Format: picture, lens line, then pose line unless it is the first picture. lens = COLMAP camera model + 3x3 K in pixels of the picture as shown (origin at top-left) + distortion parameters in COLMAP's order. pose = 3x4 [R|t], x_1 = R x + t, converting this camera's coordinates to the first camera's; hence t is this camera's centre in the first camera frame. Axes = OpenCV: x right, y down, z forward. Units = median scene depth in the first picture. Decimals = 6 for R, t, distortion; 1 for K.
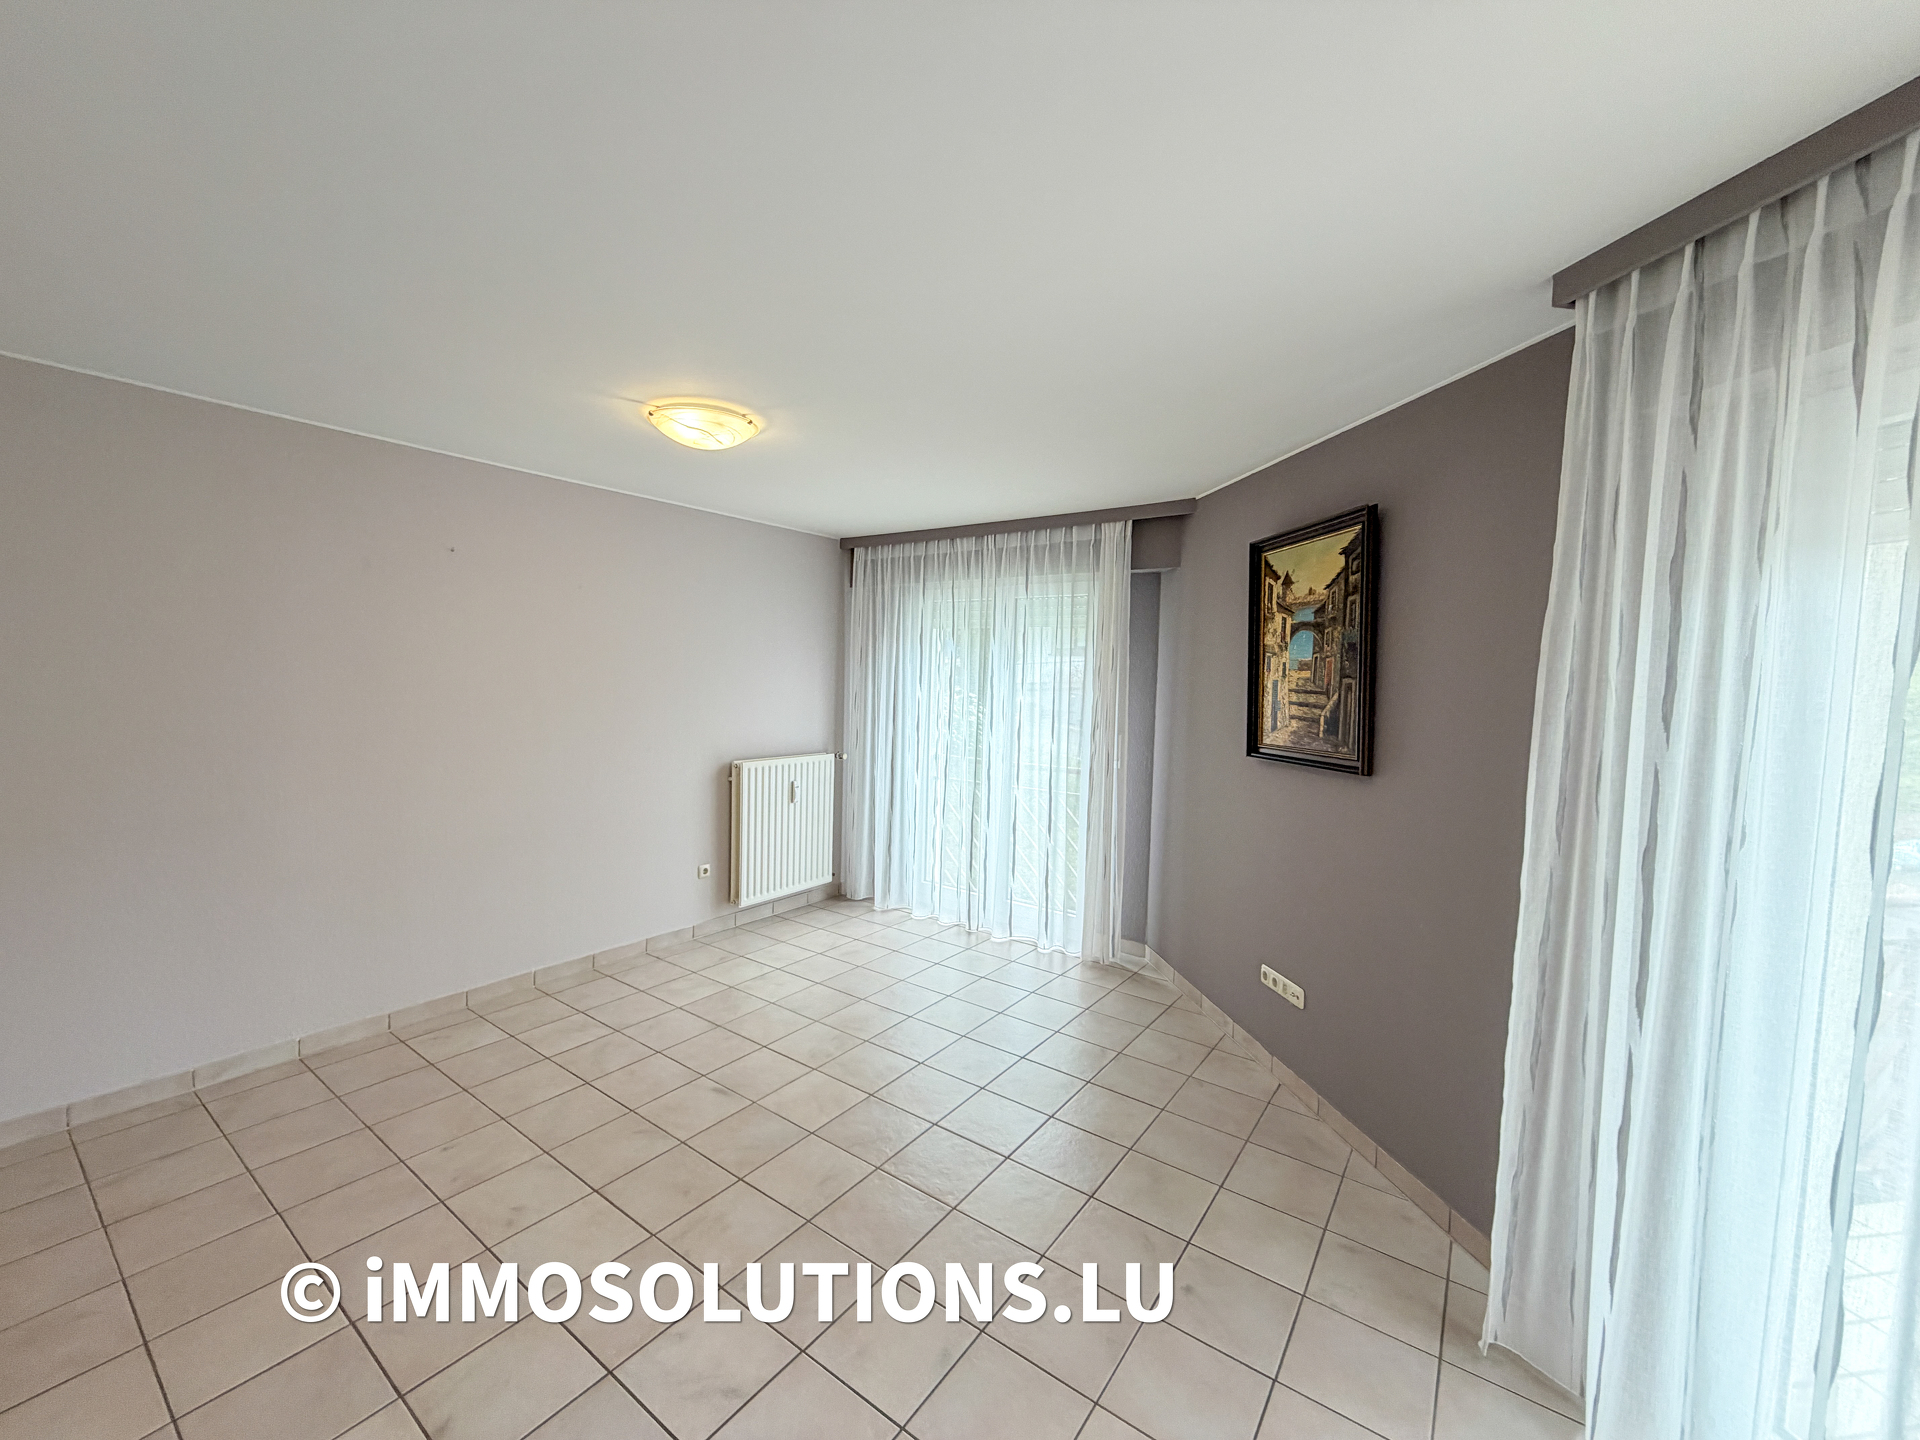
lens RADIAL K [[764.5, 0, 954.0], [0, 764.5, 719.3], [0, 0, 1]] dist [-0.000081, -0.000016]
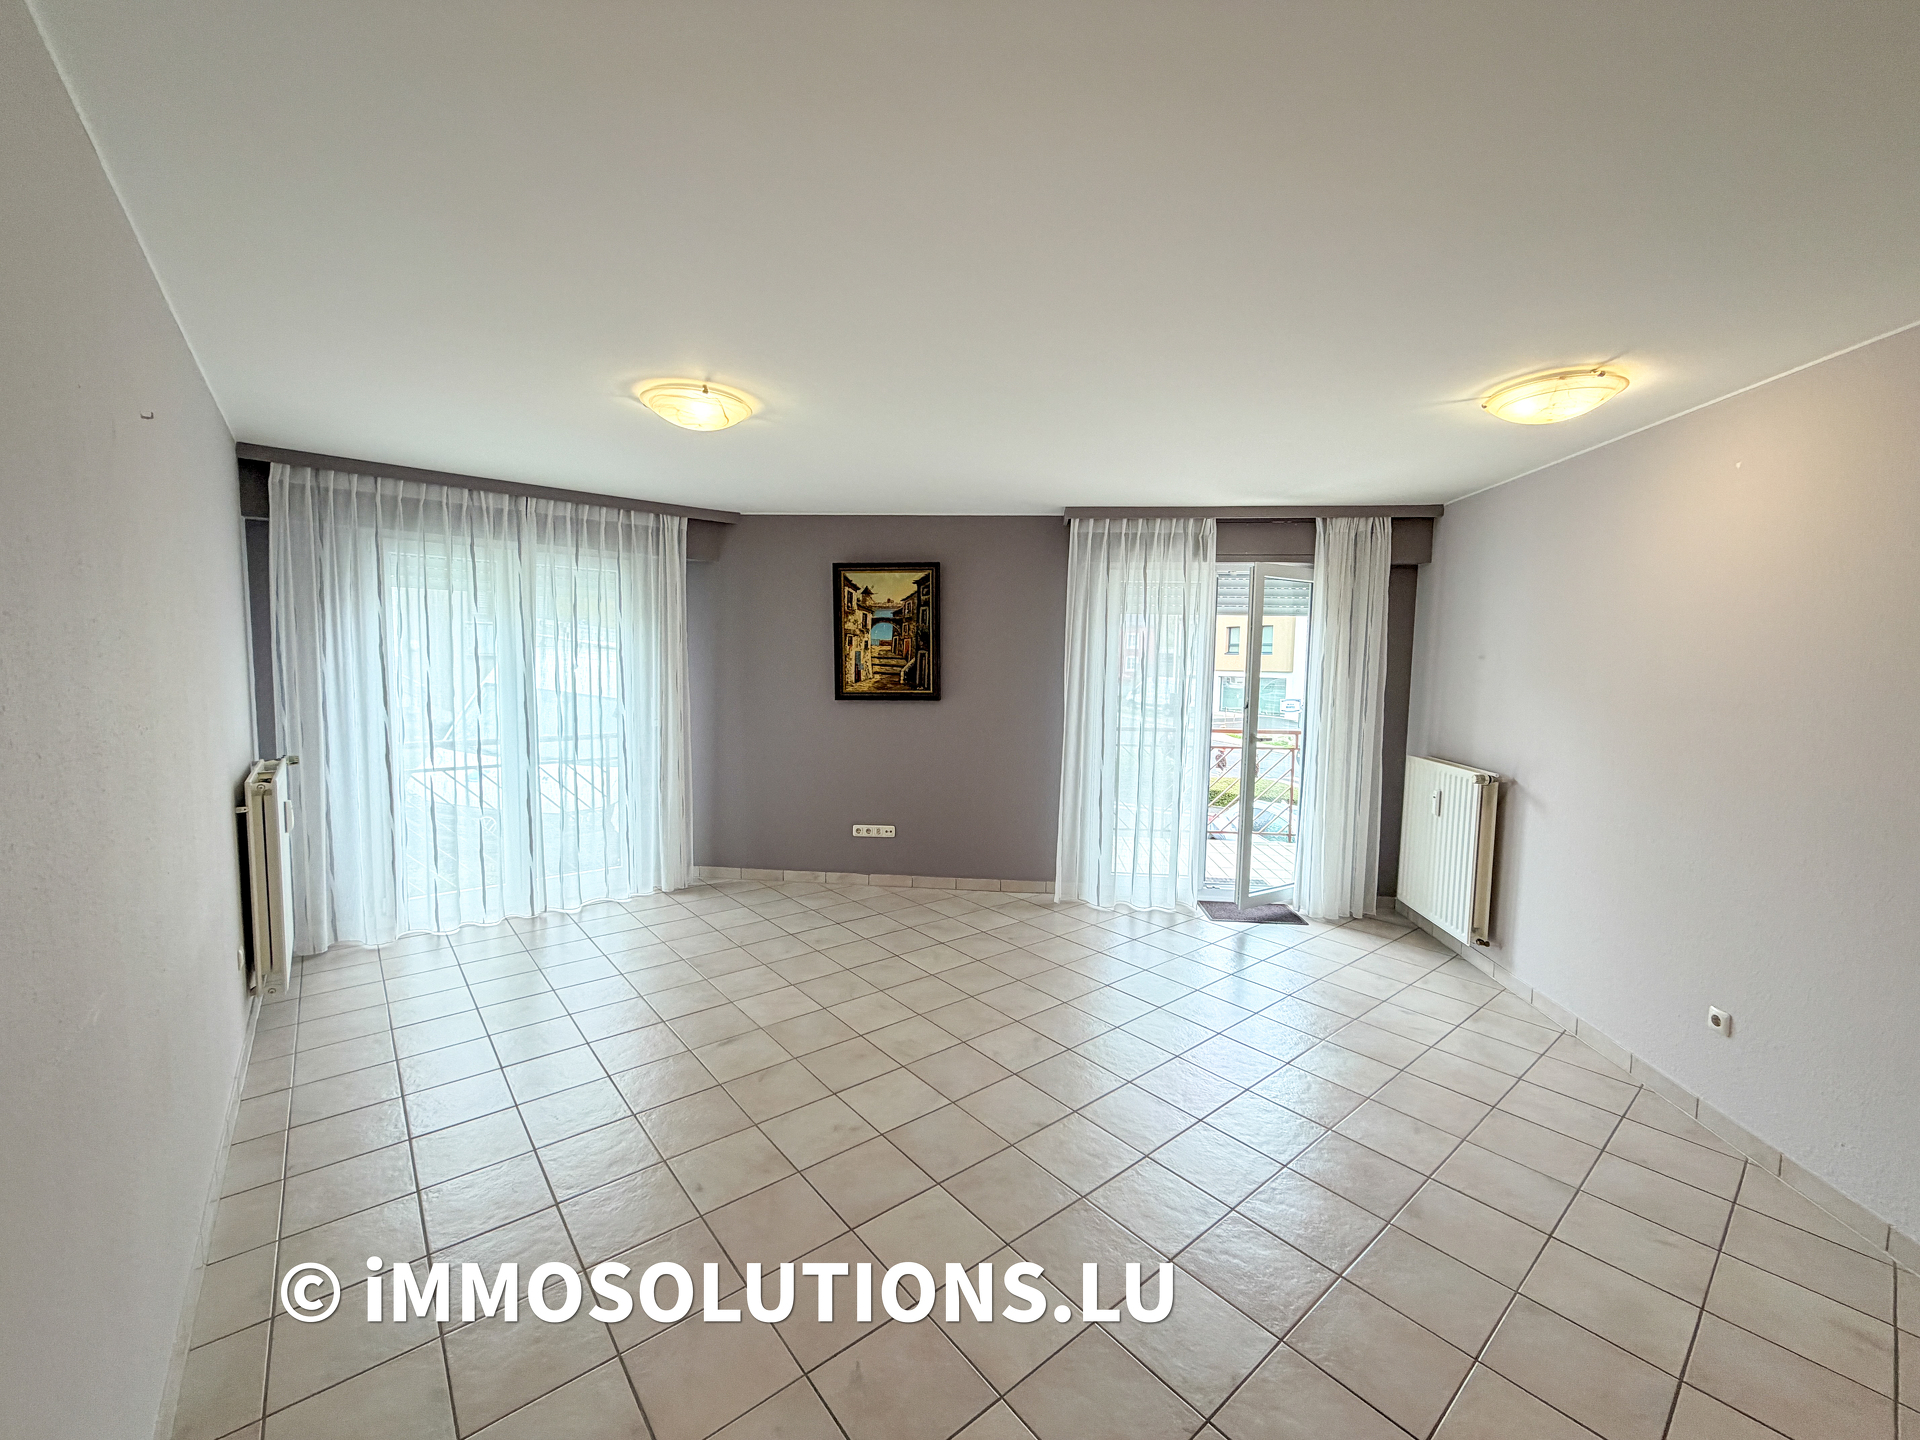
lens RADIAL K [[764.5, 0, 954.0], [0, 764.5, 719.3], [0, 0, 1]] dist [-0.000081, -0.000016]
pose [[0.258162, -0.098085, 0.961110, -1.144899], [0.045517, 0.994963, 0.089313, -0.043533], [-0.965029, 0.020690, 0.261326, 0.381389]]
